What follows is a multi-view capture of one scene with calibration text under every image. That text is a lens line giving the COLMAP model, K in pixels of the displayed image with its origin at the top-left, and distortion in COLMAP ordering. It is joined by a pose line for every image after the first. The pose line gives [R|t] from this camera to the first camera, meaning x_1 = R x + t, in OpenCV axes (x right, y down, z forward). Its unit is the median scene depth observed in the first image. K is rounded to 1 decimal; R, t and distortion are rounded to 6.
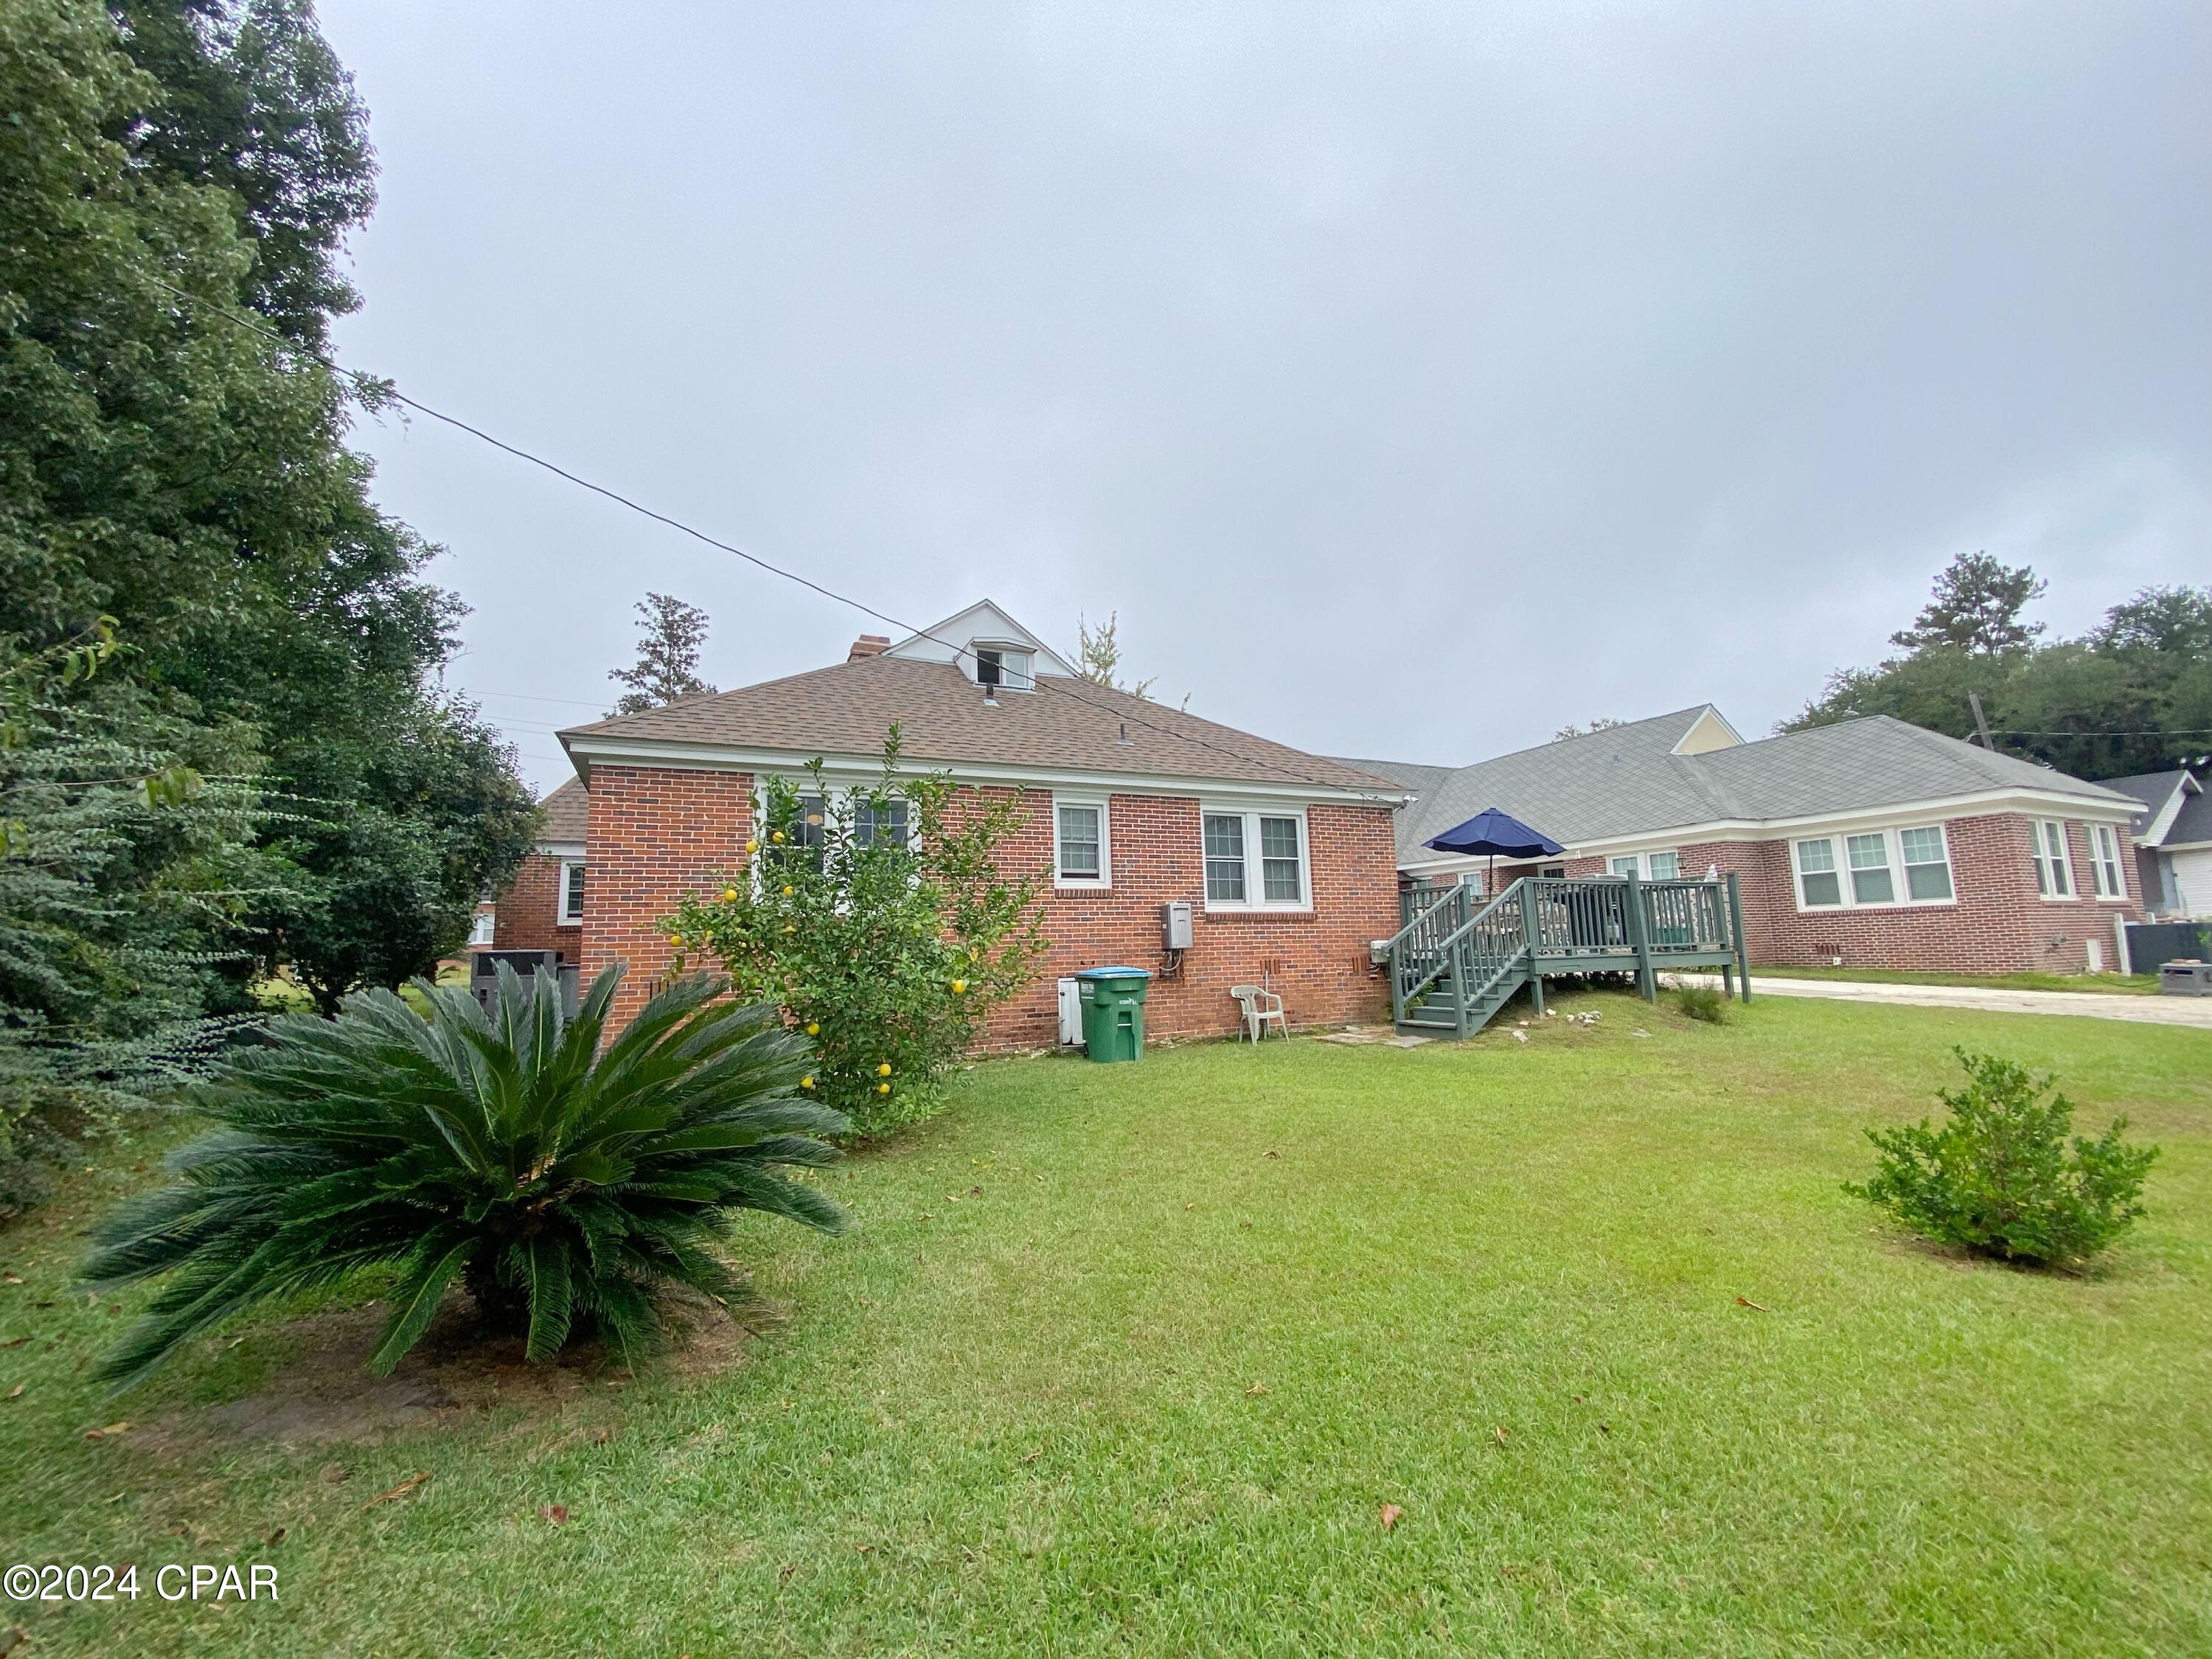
lens RADIAL K [[891.7, 0, 1107.5], [0, 891.7, 820.9], [0, 0, 1]] dist [0.057254, -0.041104]
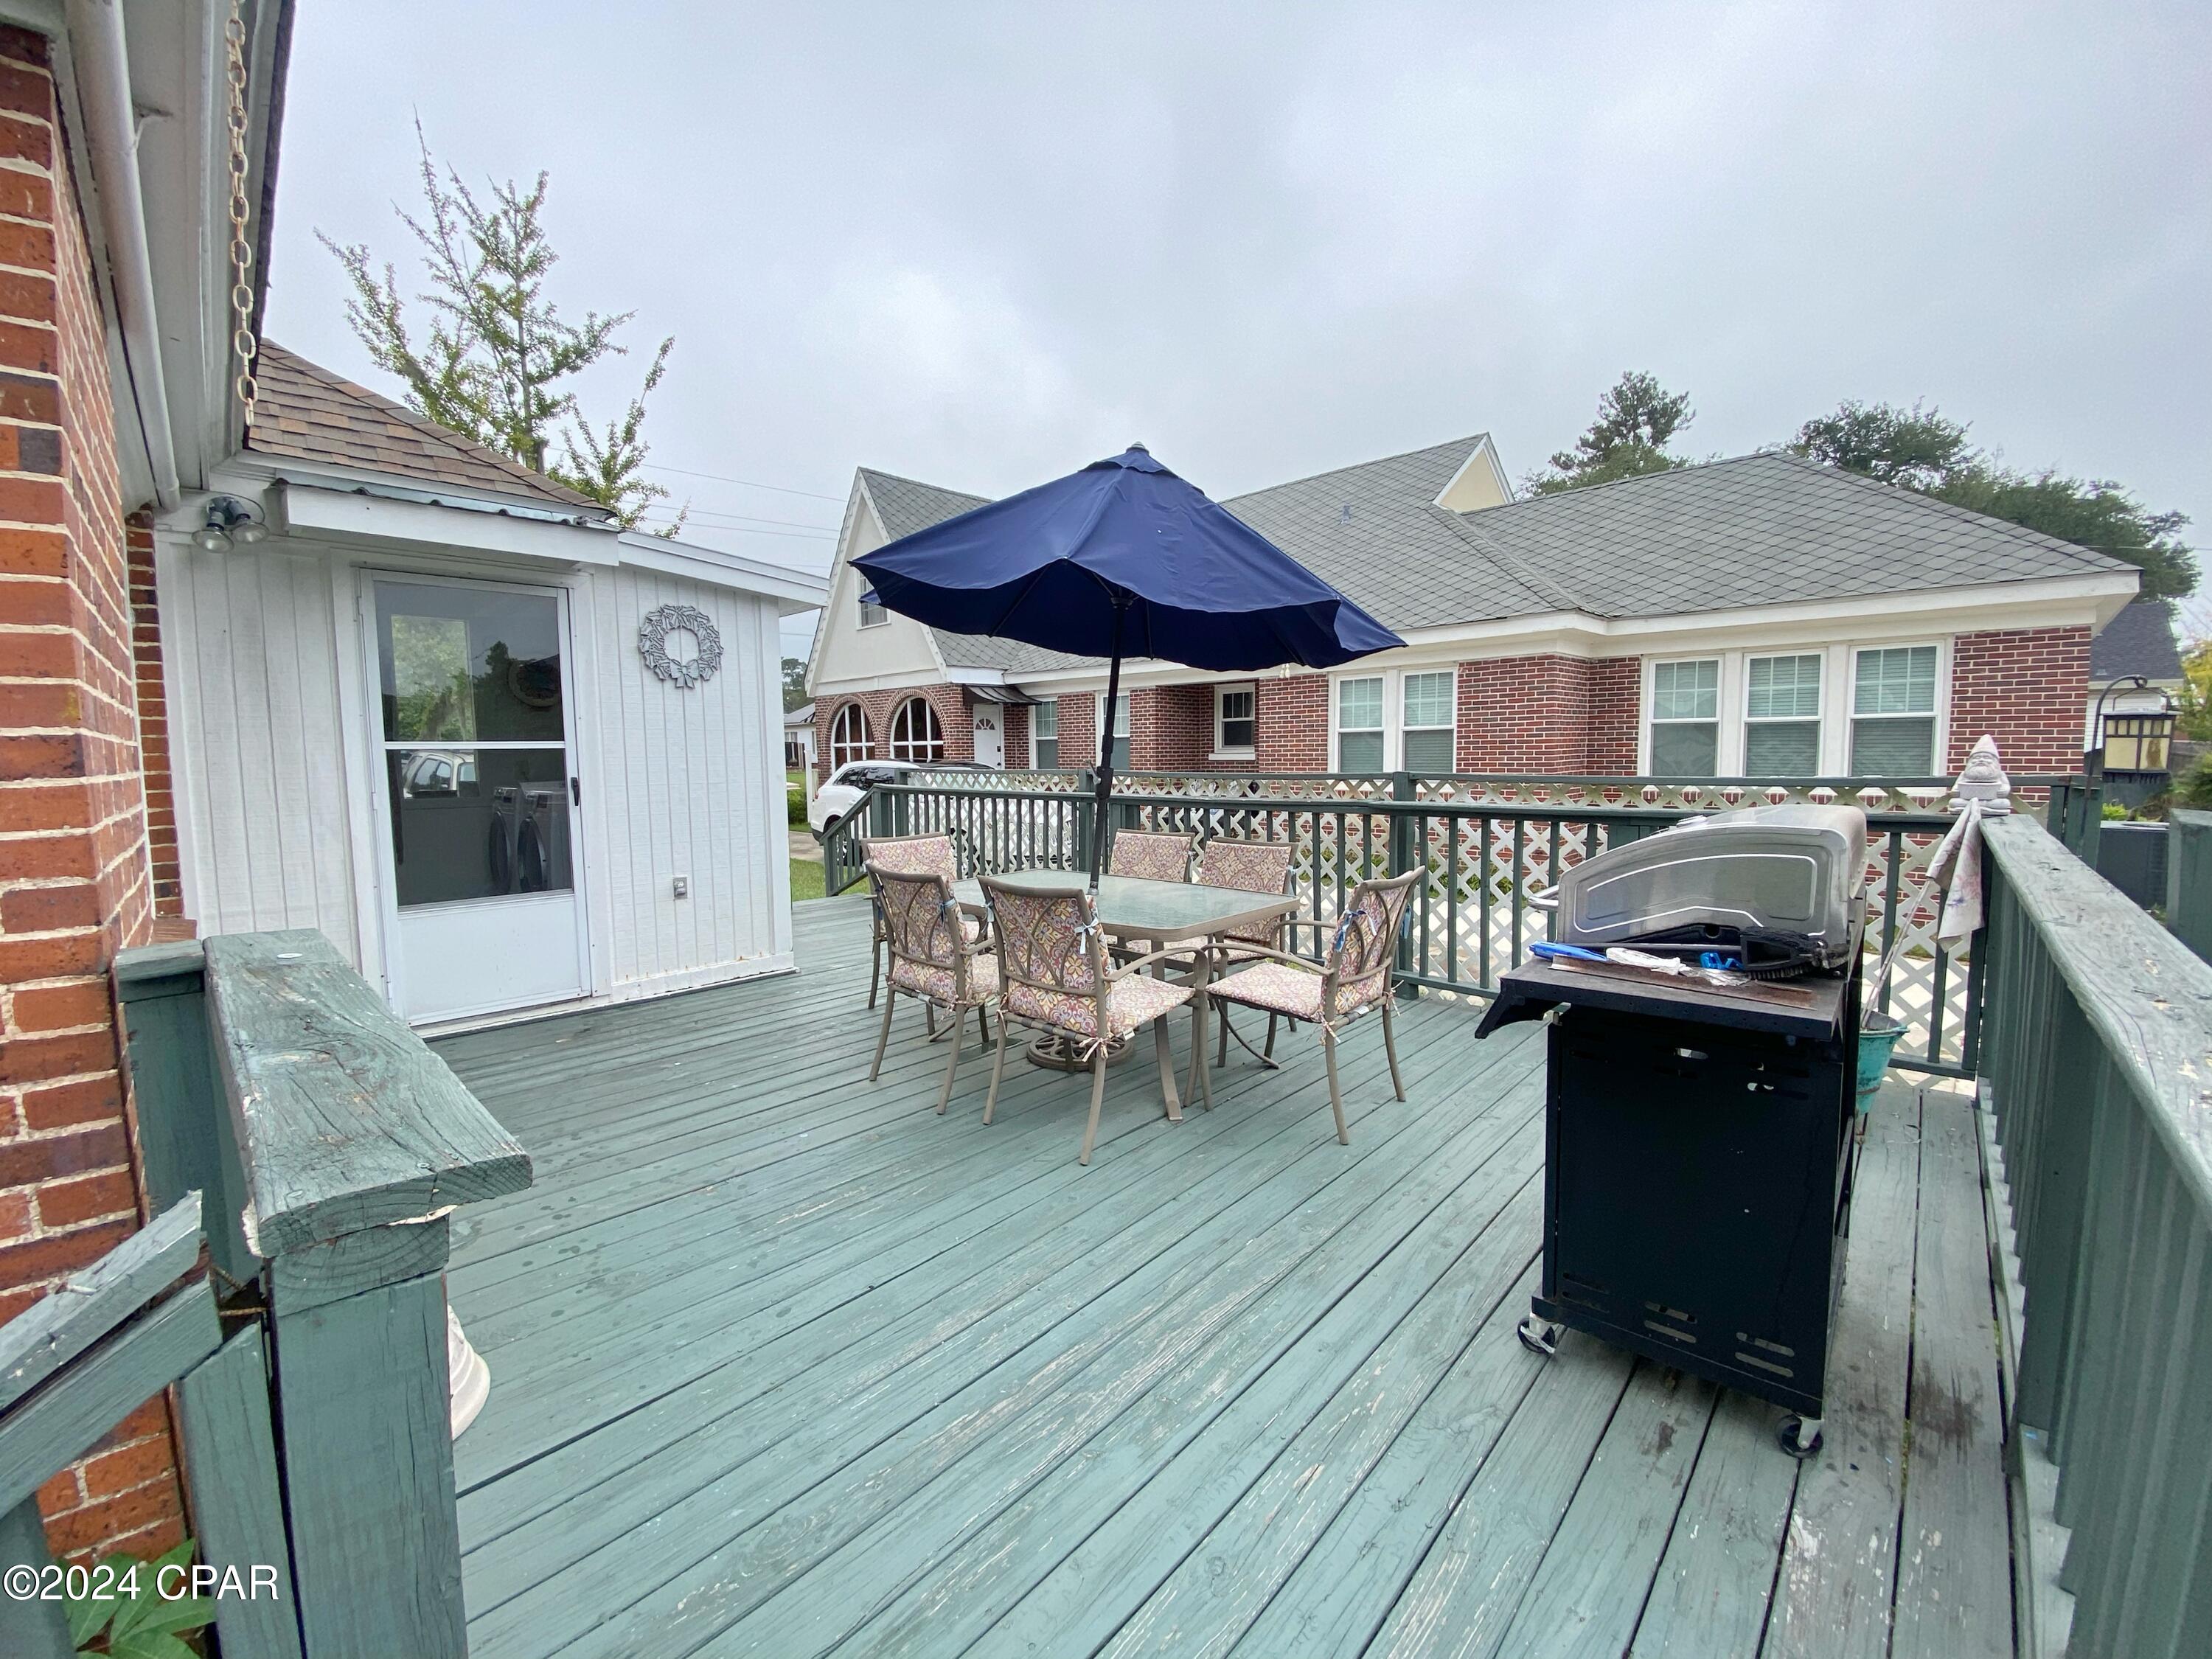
lens RADIAL K [[891.7, 0, 1107.5], [0, 891.7, 820.9], [0, 0, 1]] dist [0.057254, -0.041104]
pose [[0.939188, -0.008452, 0.343298, 0.136754], [-0.066082, 0.976565, 0.204829, 0.013381], [-0.336984, -0.215059, 0.916620, 0.309361]]
